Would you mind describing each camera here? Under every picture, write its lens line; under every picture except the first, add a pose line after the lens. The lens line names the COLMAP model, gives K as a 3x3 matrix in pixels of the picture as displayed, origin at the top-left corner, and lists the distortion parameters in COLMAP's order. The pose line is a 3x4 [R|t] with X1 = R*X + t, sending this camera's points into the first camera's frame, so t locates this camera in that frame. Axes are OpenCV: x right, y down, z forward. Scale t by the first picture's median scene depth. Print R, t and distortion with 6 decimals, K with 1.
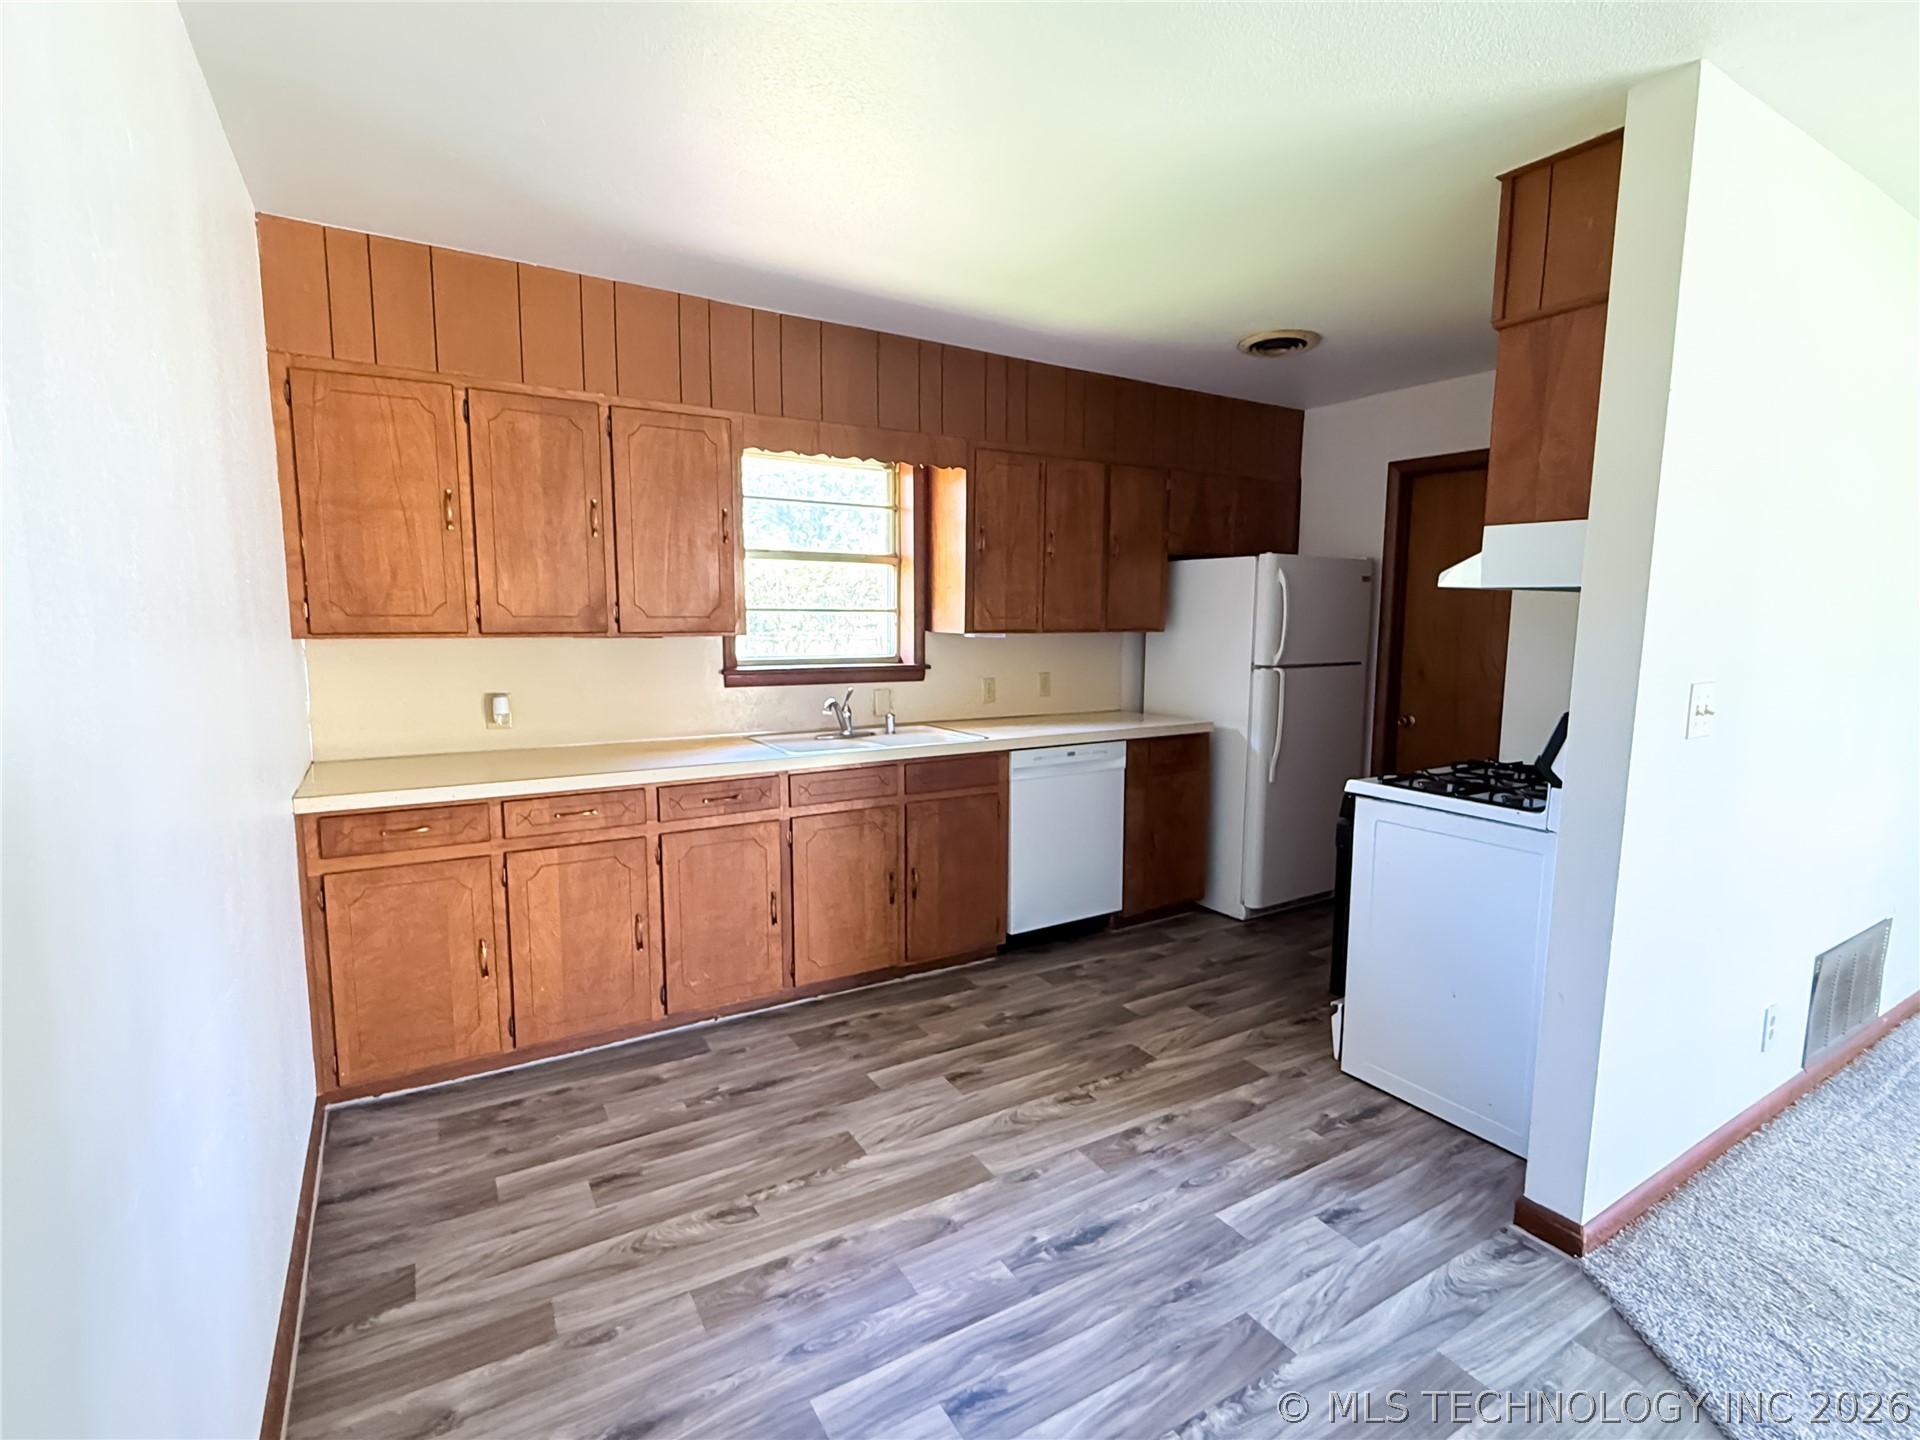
lens RADIAL K [[894.1, 0, 963.7], [0, 894.1, 717.5], [0, 0, 1]] dist [-0.002667, -0.000854]
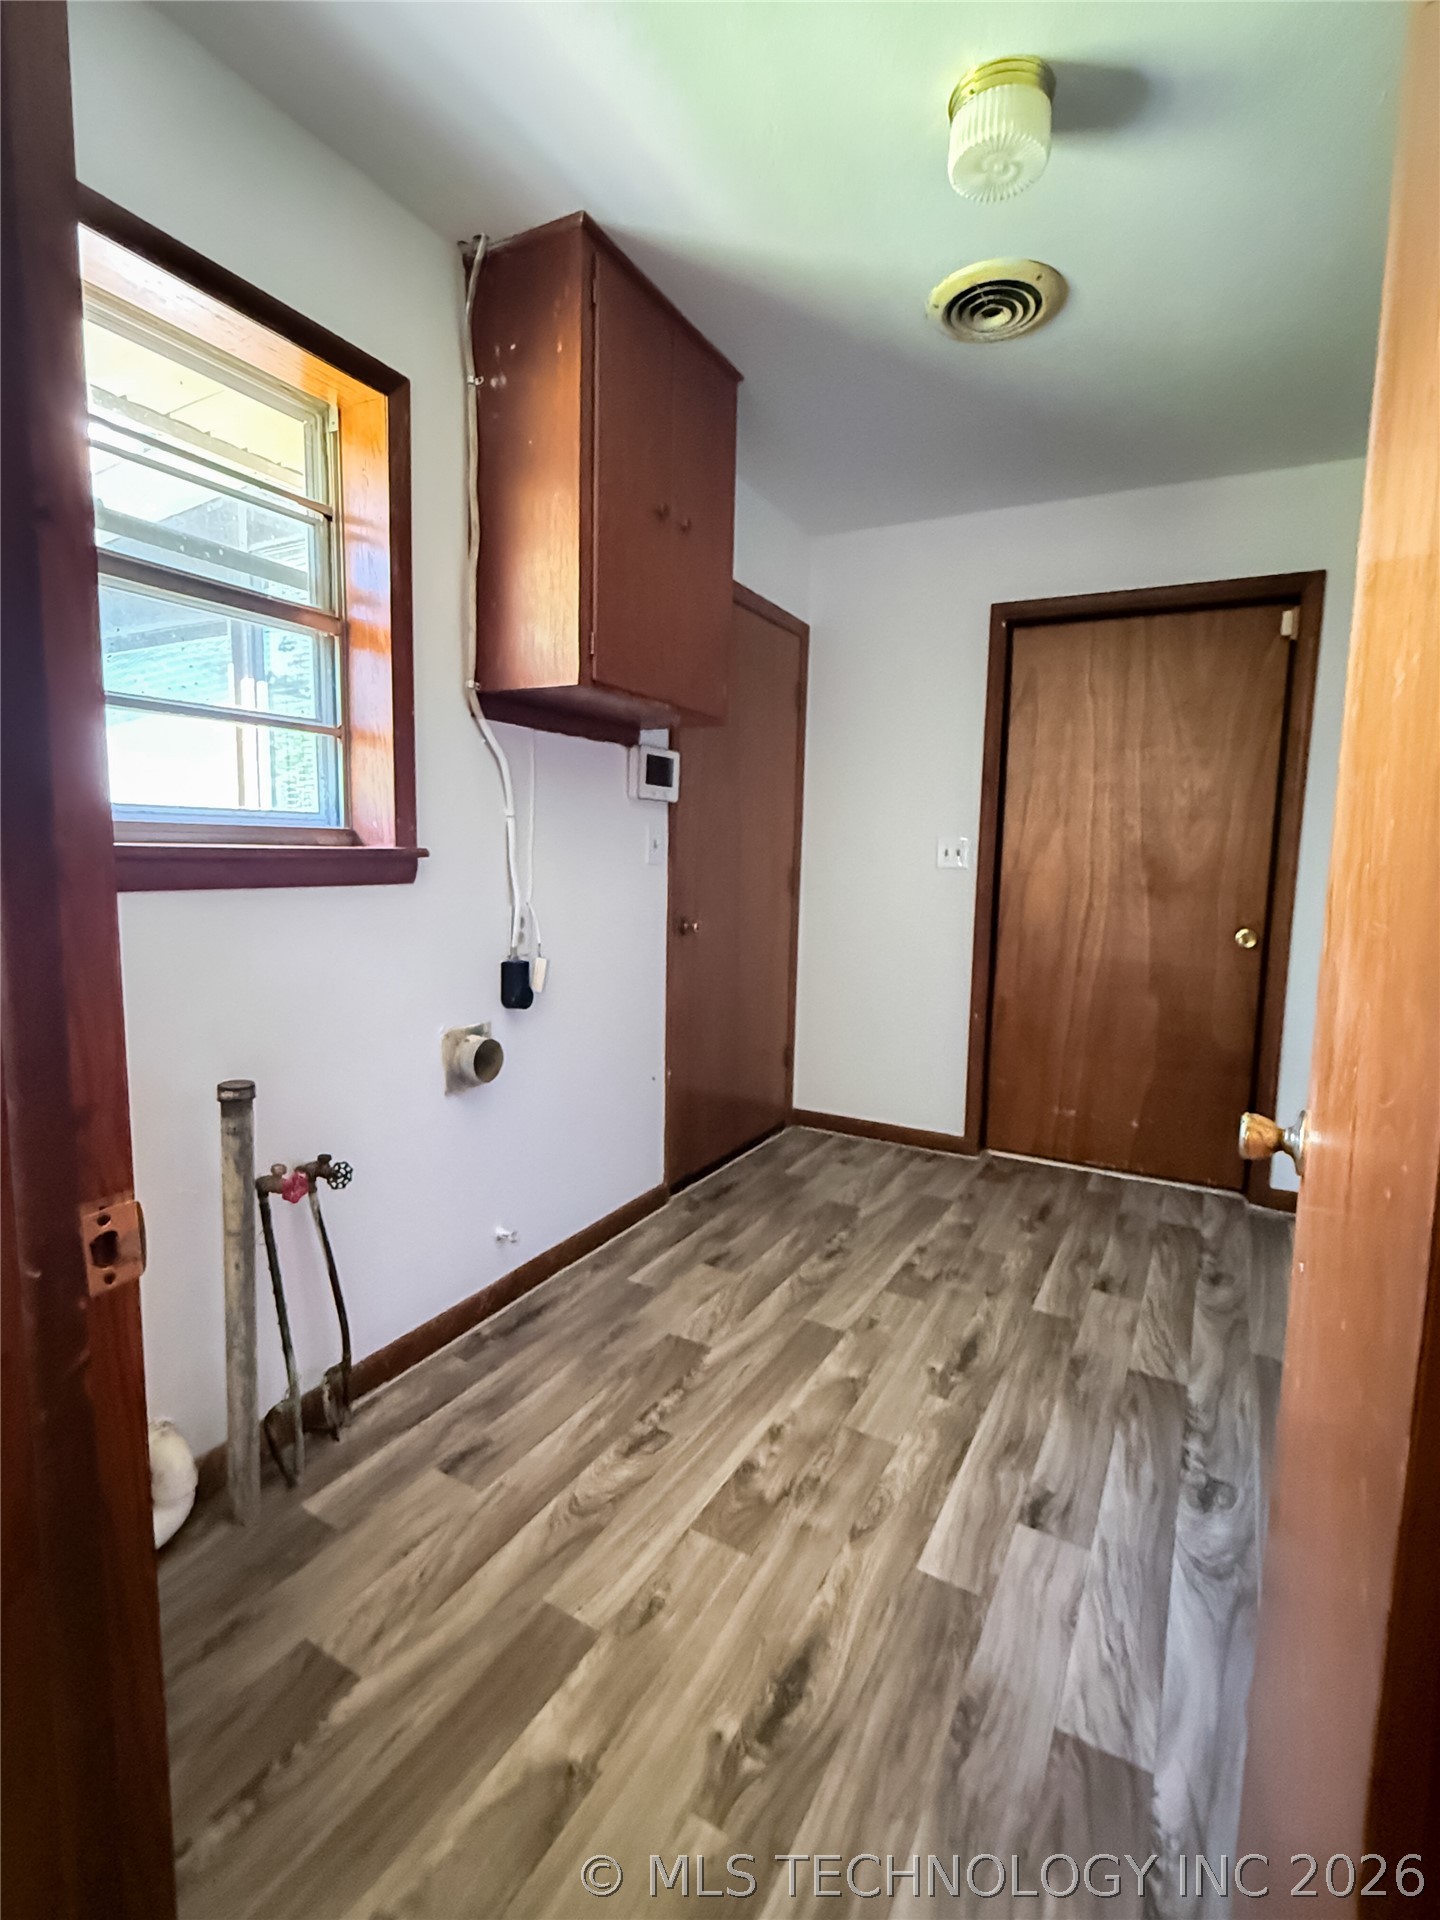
lens RADIAL K [[894.1, 0, 726.6], [0, 894.1, 952.3], [0, 0, 1]] dist [-0.002667, -0.000854]
pose [[0.867598, -0.046421, 0.495095, -0.180386], [0.039607, 0.998921, 0.024254, 0.037088], [-0.495686, -0.001433, 0.868501, 0.447403]]
